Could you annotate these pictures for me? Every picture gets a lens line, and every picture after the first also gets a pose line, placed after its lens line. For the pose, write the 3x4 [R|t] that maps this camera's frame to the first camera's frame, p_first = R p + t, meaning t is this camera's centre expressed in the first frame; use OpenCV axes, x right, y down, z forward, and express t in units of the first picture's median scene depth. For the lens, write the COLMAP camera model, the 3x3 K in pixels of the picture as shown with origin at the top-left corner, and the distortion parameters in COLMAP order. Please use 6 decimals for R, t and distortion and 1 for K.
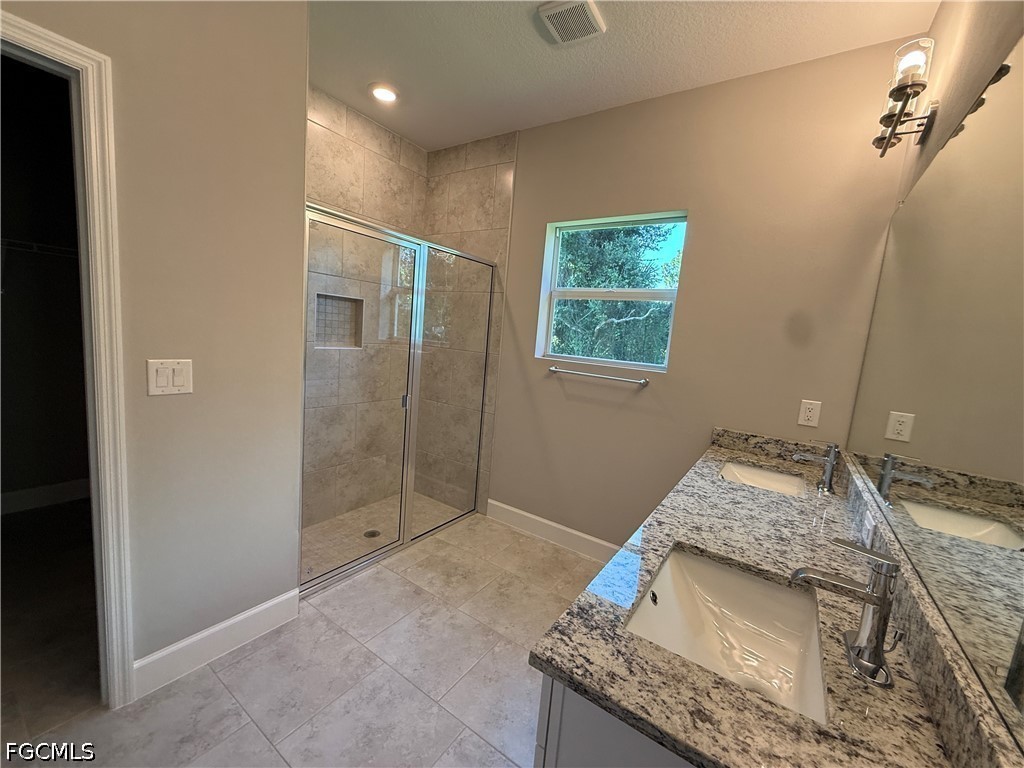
lens RADIAL K [[409.4, 0, 510.8], [0, 409.4, 385.0], [0, 0, 1]] dist [-0.001481, 0.001098]
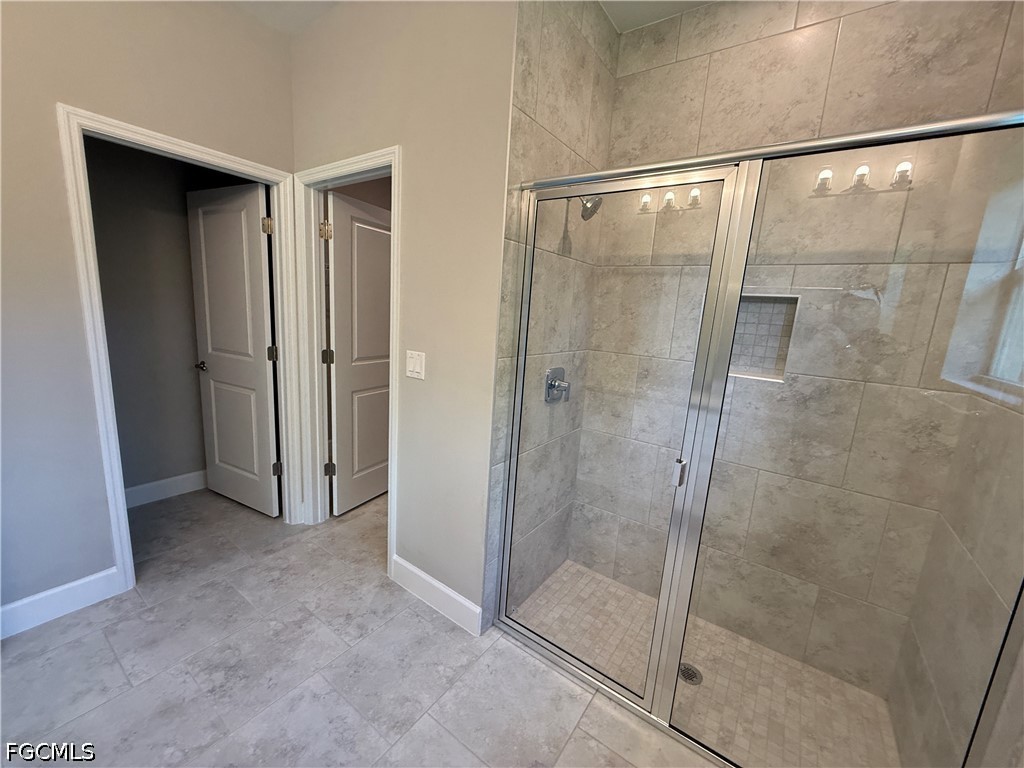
lens RADIAL K [[409.4, 0, 511.2], [0, 409.4, 388.5], [0, 0, 1]] dist [-0.001481, 0.001098]
pose [[-0.018665, 0.100302, -0.994782, 0.468755], [-0.191051, 0.976264, 0.102020, -0.133281], [0.981403, 0.191959, 0.000941, 1.282481]]
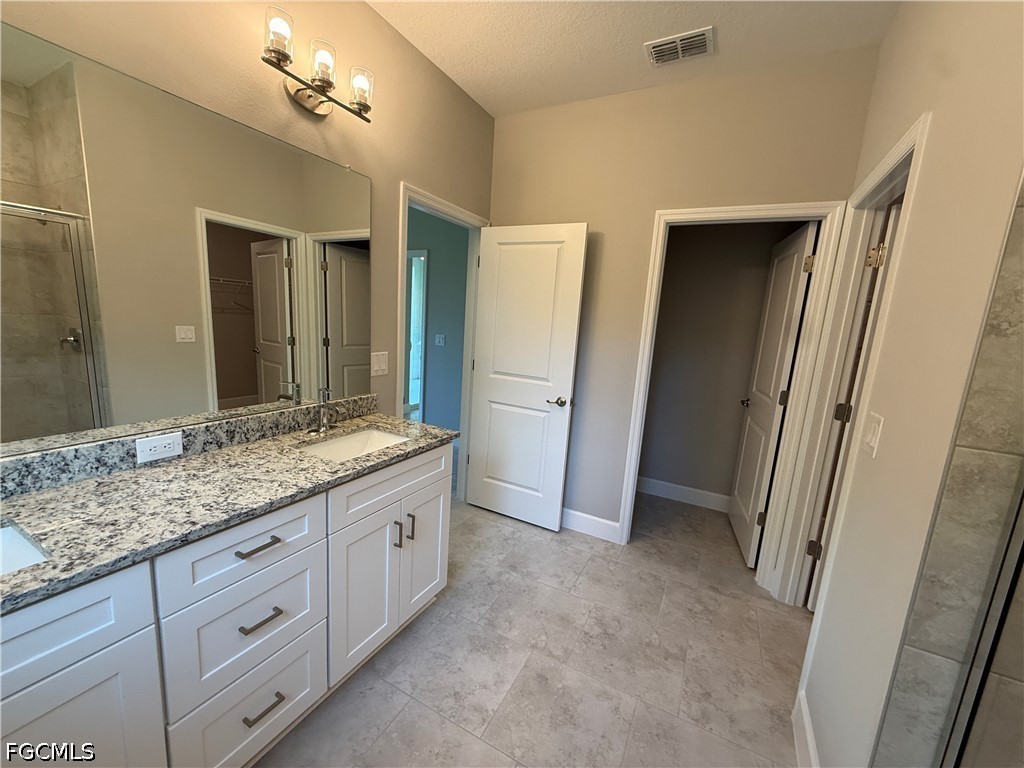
lens RADIAL K [[409.4, 0, 506.2], [0, 409.4, 387.6], [0, 0, 1]] dist [-0.001481, 0.001098]
pose [[-0.984915, -0.128007, -0.116436, 0.049619], [-0.156550, 0.945835, 0.284410, -0.231068], [0.073723, 0.298347, -0.951606, 1.690790]]
